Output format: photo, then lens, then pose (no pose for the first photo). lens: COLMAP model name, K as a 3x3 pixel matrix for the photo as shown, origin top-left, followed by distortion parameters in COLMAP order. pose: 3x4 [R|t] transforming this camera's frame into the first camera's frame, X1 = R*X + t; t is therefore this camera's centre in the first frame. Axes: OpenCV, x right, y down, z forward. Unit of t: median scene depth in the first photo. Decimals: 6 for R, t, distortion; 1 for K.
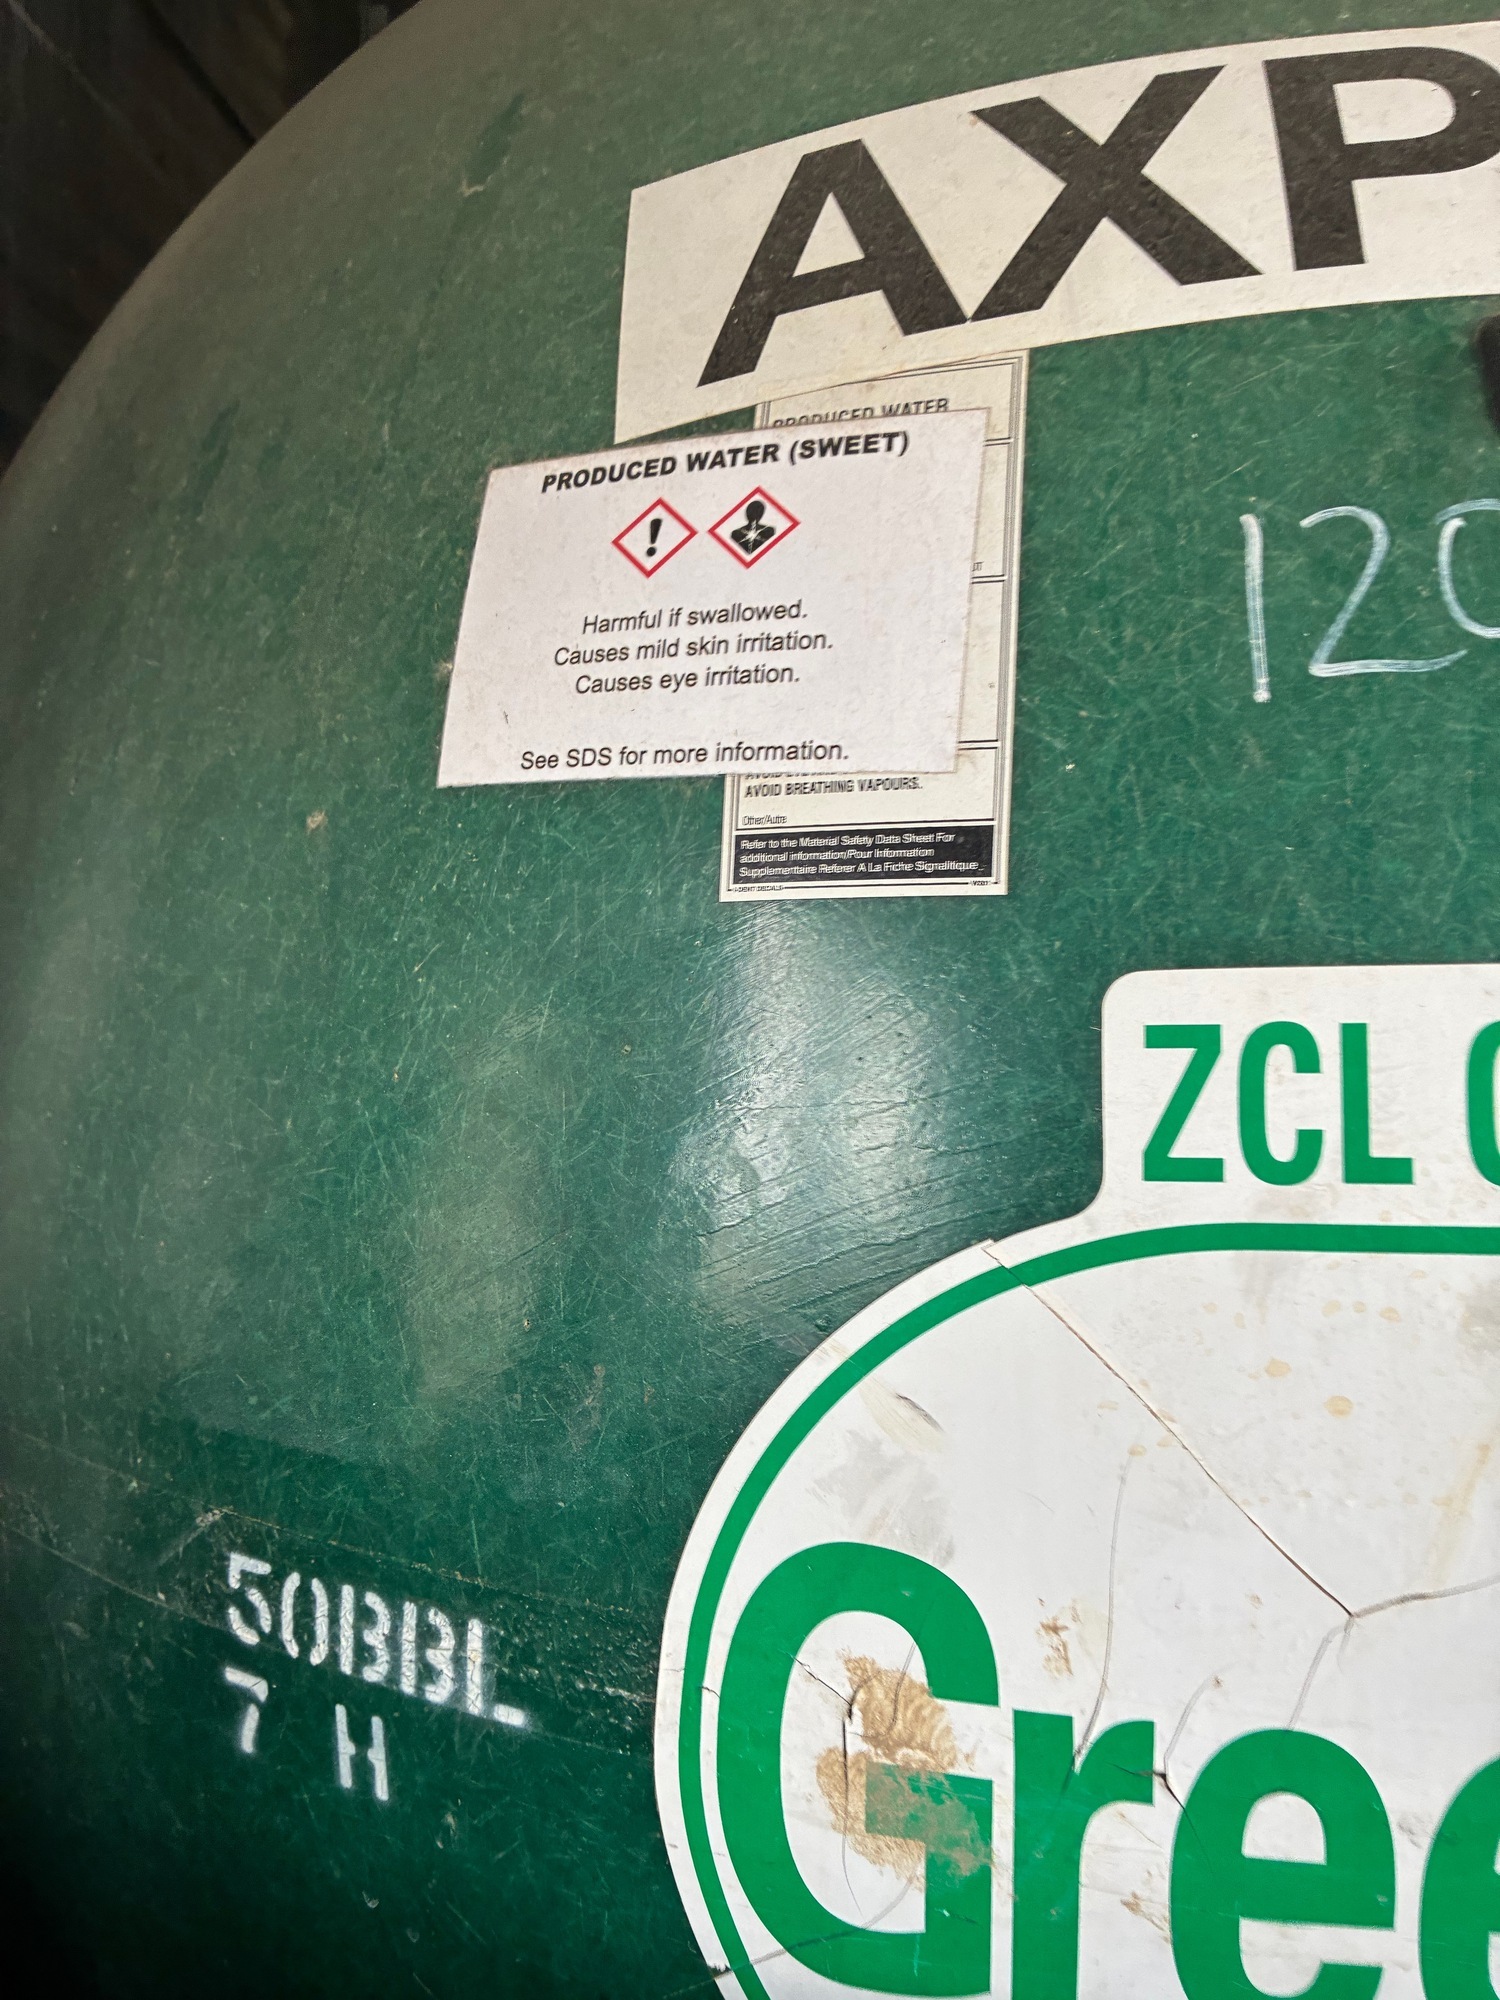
lens RADIAL K [[1501.5, 0, 769.3], [0, 1501.5, 984.5], [0, 0, 1]] dist [0.051915, -0.063736]
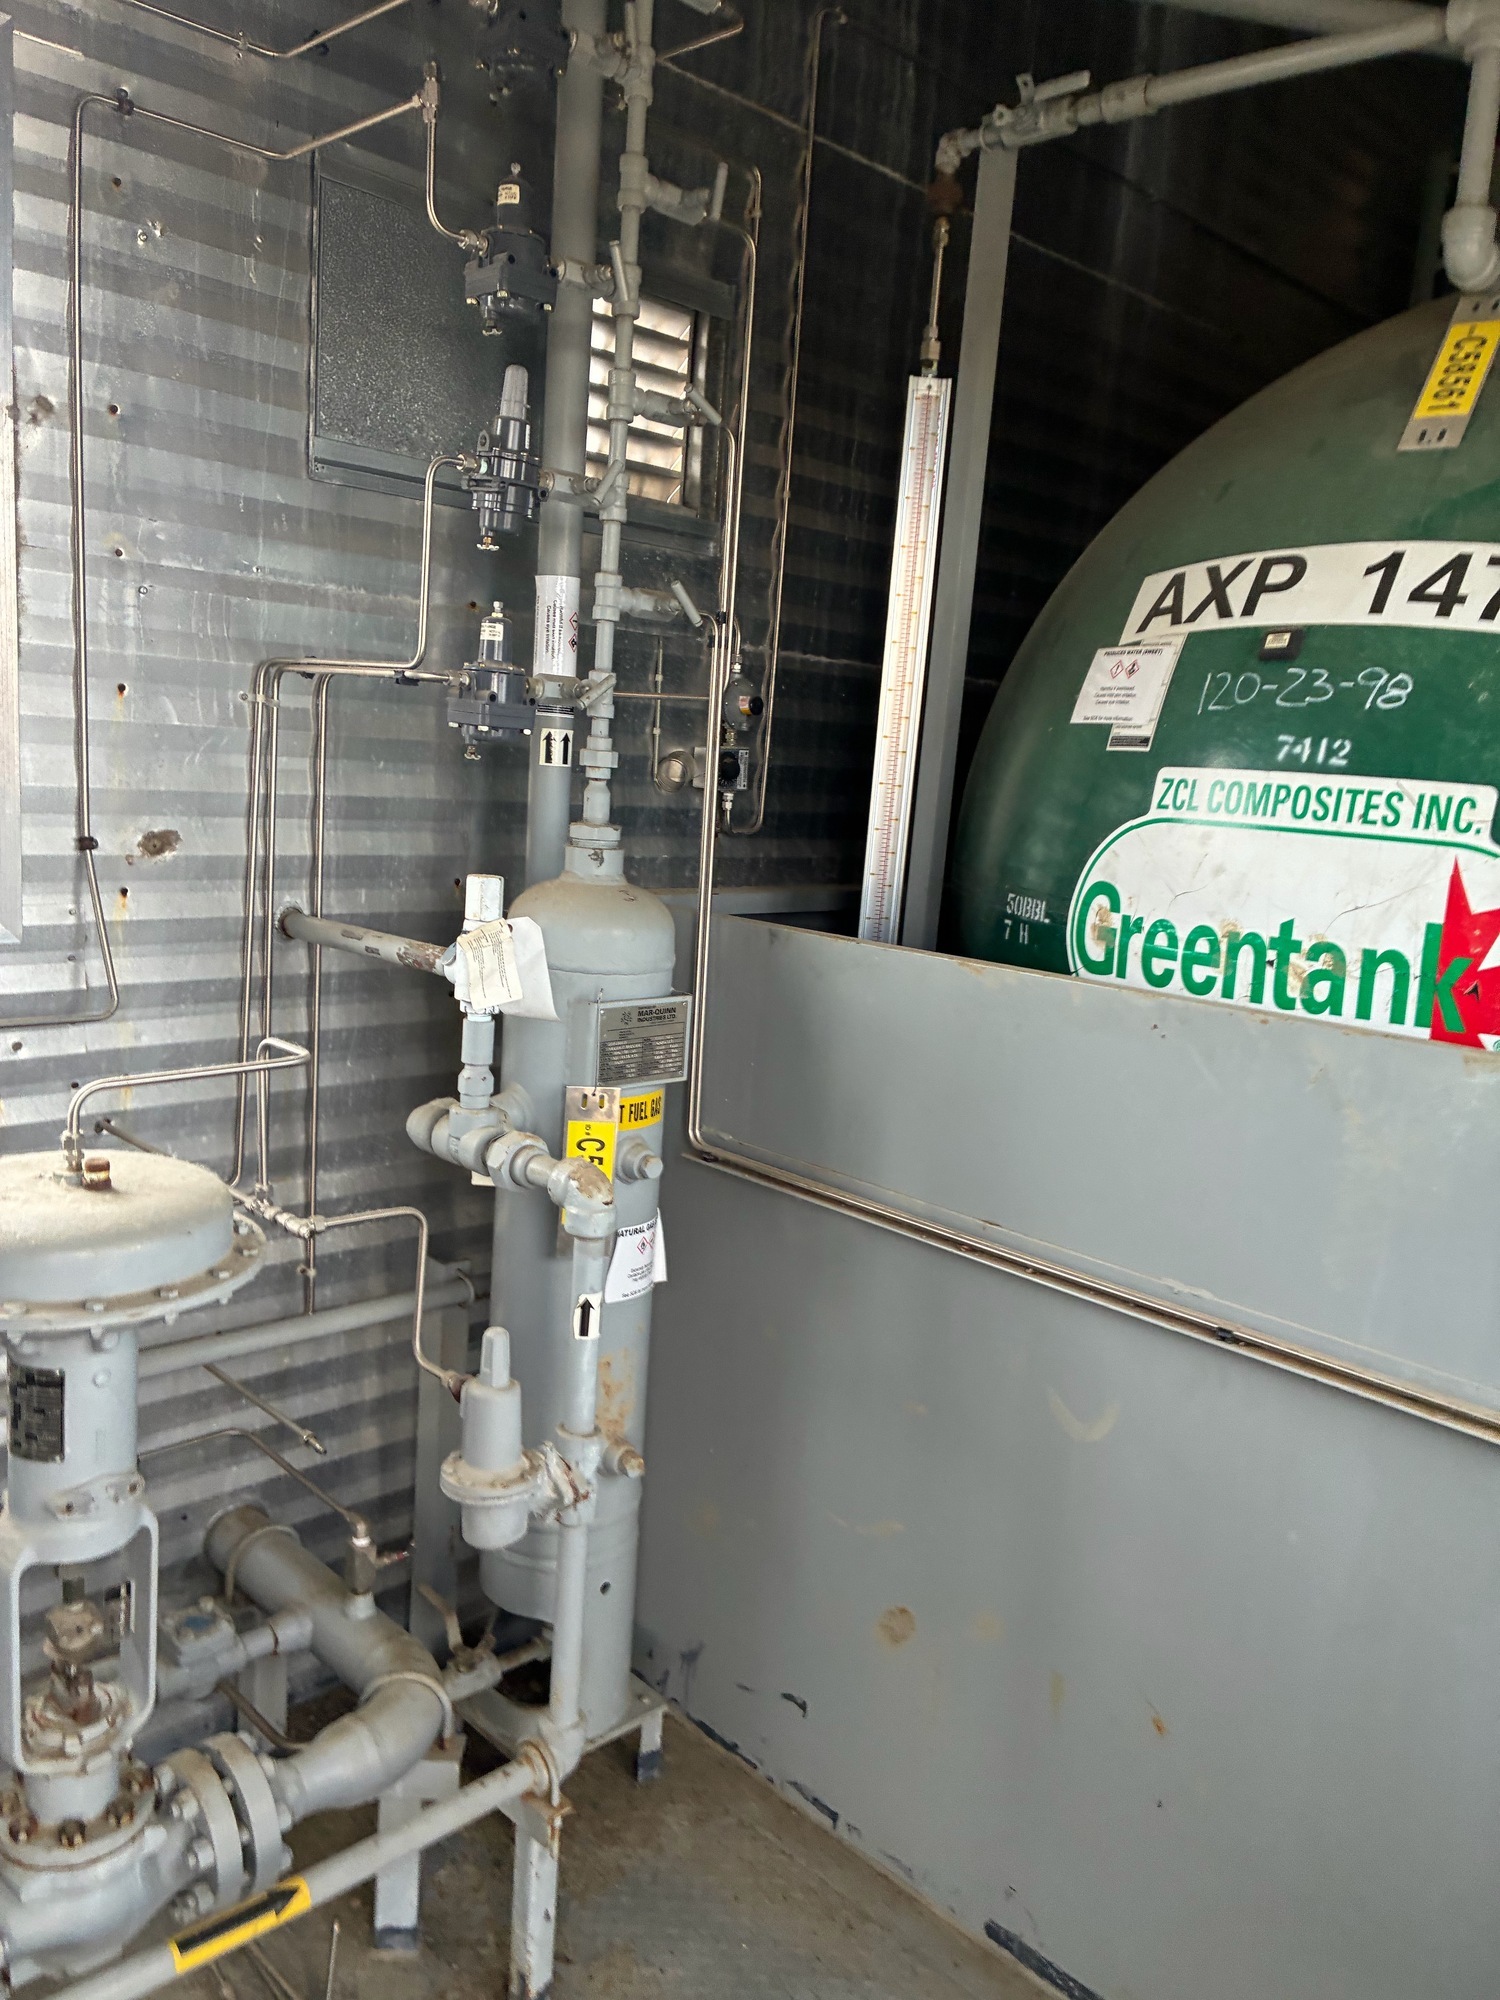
lens RADIAL K [[1501.5, 0, 766.6], [0, 1501.5, 1005.2], [0, 0, 1]] dist [0.051915, -0.063736]
pose [[0.736307, 0.172043, -0.654411, 2.395529], [-0.127603, 0.985088, 0.115405, 0.320021], [0.664507, -0.001469, 0.747280, -3.224237]]
